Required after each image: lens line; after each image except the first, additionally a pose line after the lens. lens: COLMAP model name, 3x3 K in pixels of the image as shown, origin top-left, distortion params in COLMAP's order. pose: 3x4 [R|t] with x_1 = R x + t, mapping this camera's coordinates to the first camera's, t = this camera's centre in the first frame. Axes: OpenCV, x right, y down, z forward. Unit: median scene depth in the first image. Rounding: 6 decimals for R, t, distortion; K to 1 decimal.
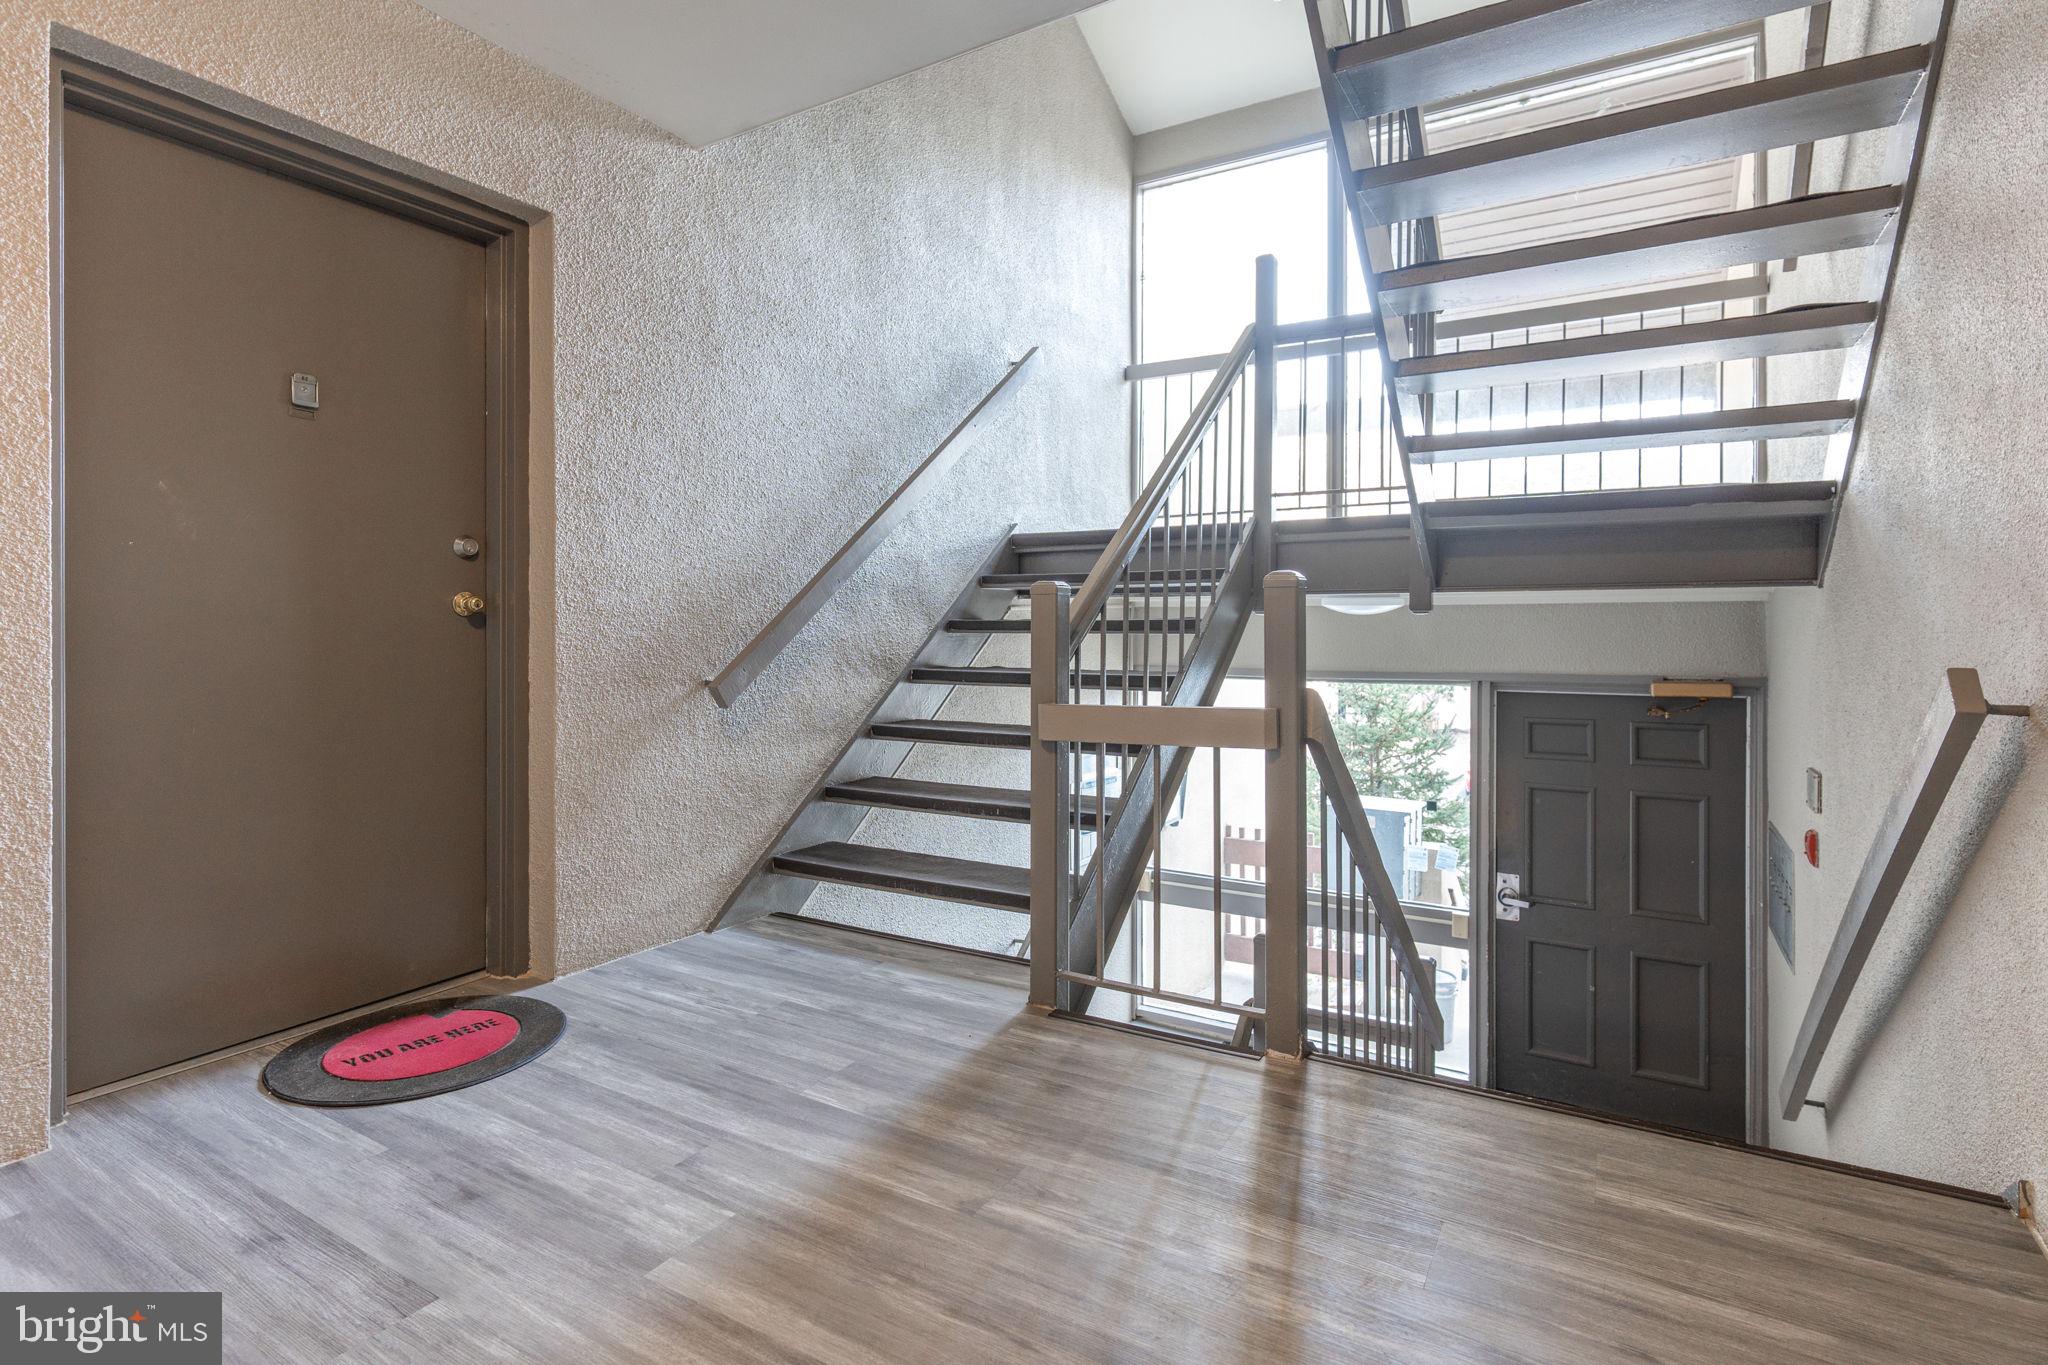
lens RADIAL K [[995.8, 0, 1018.3], [0, 995.8, 637.8], [0, 0, 1]] dist [-0.001759, 0.000570]
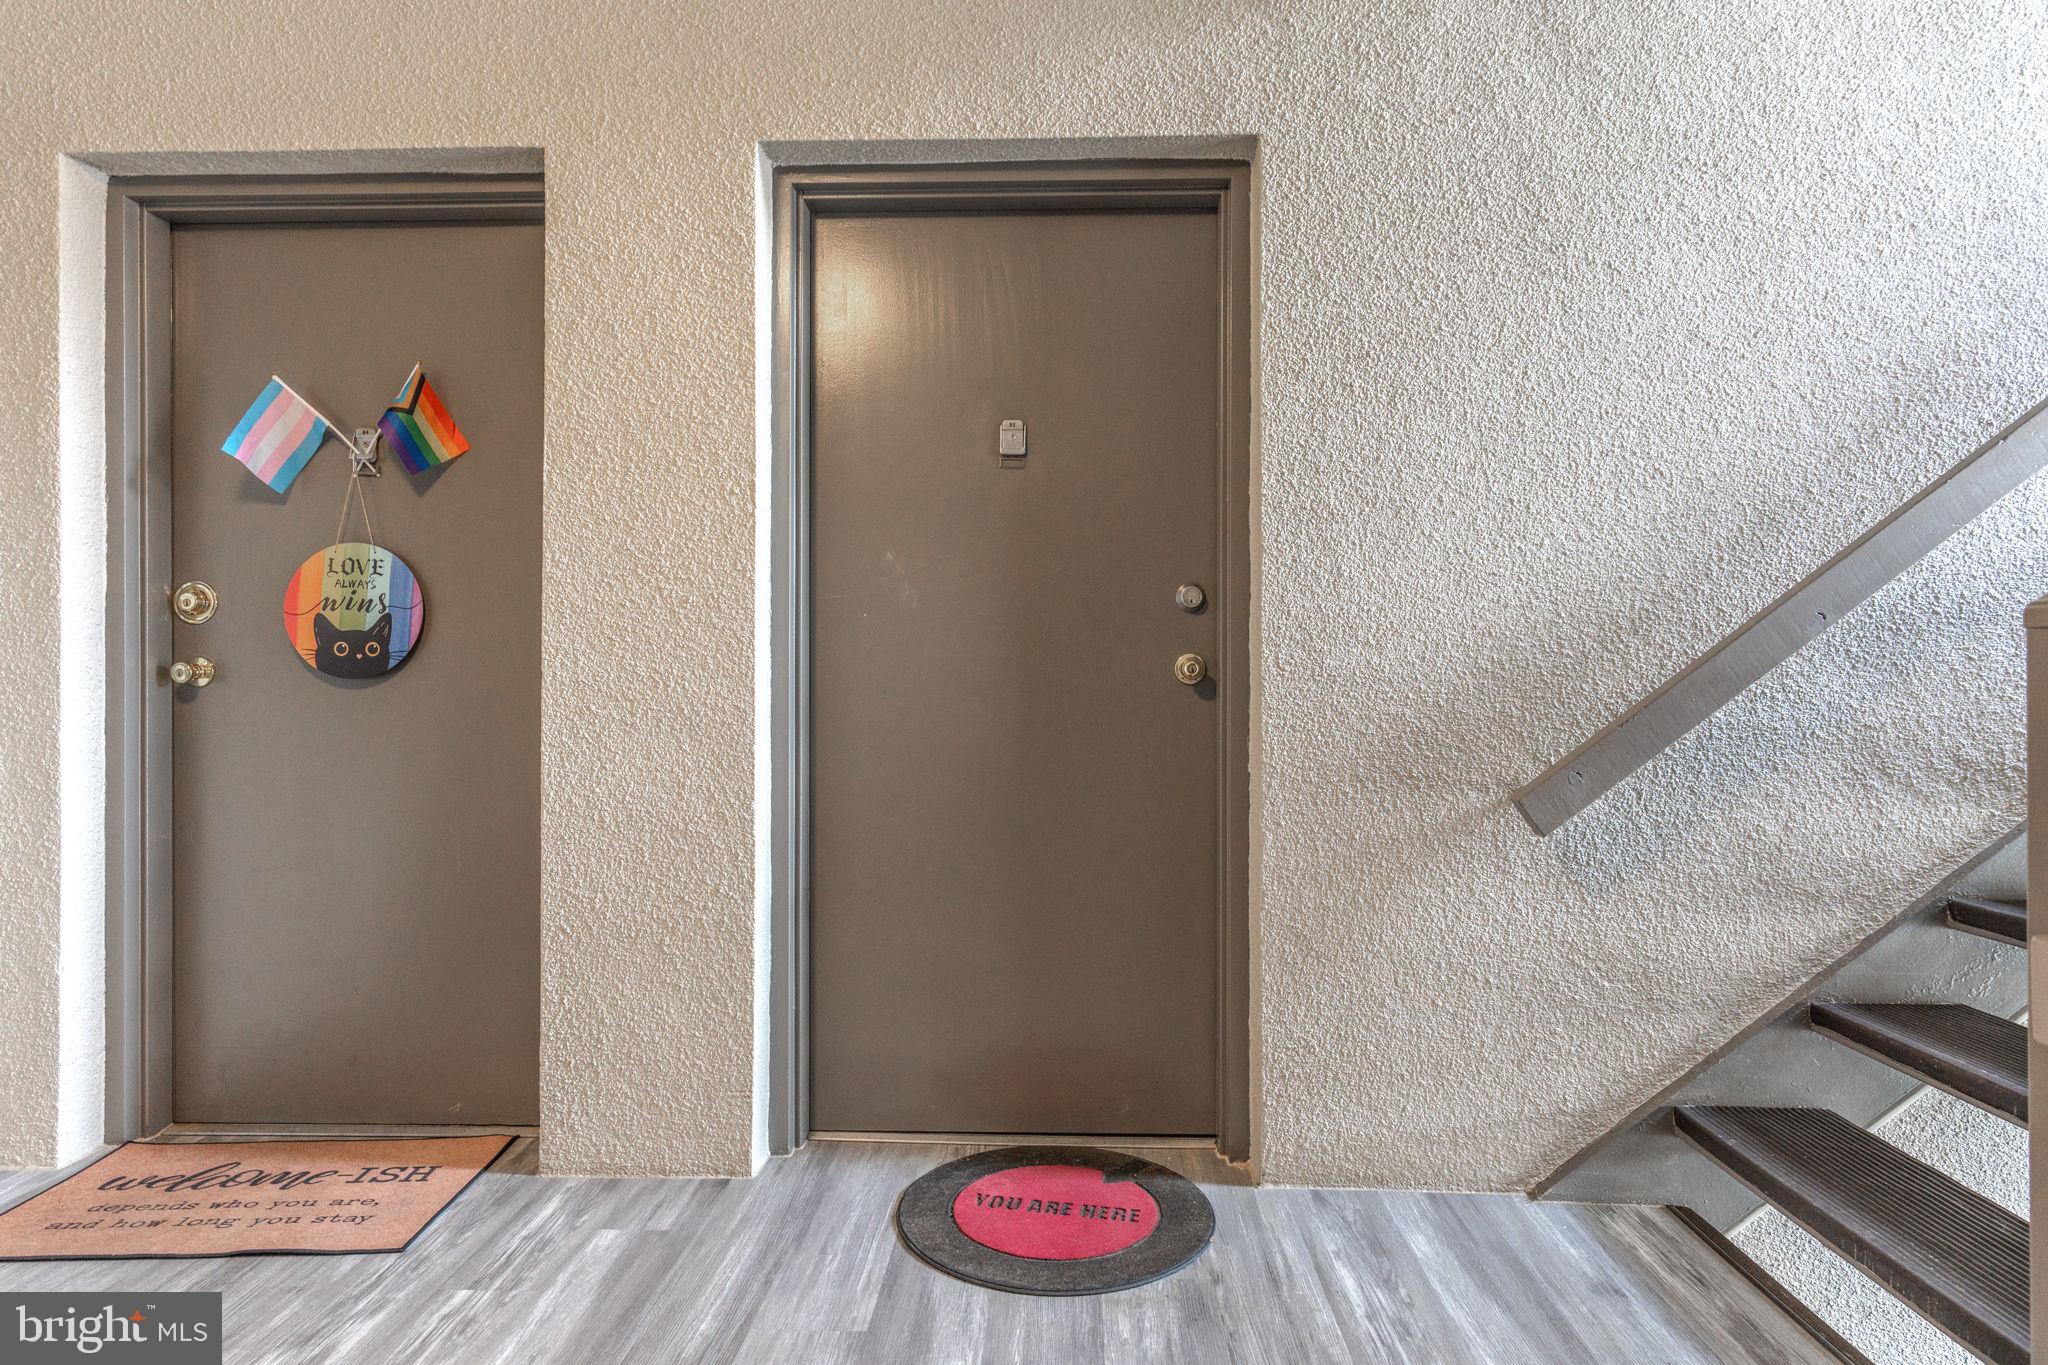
lens RADIAL K [[1149.6, 0, 1024.0], [0, 1149.6, 682.5], [0, 0, 1]] dist [0.003304, 0.000454]
pose [[0.487150, -0.002051, -0.873316, 0.180579], [-0.014812, 0.999834, -0.010610, -0.011414], [0.873193, 0.018104, 0.487039, 0.430402]]
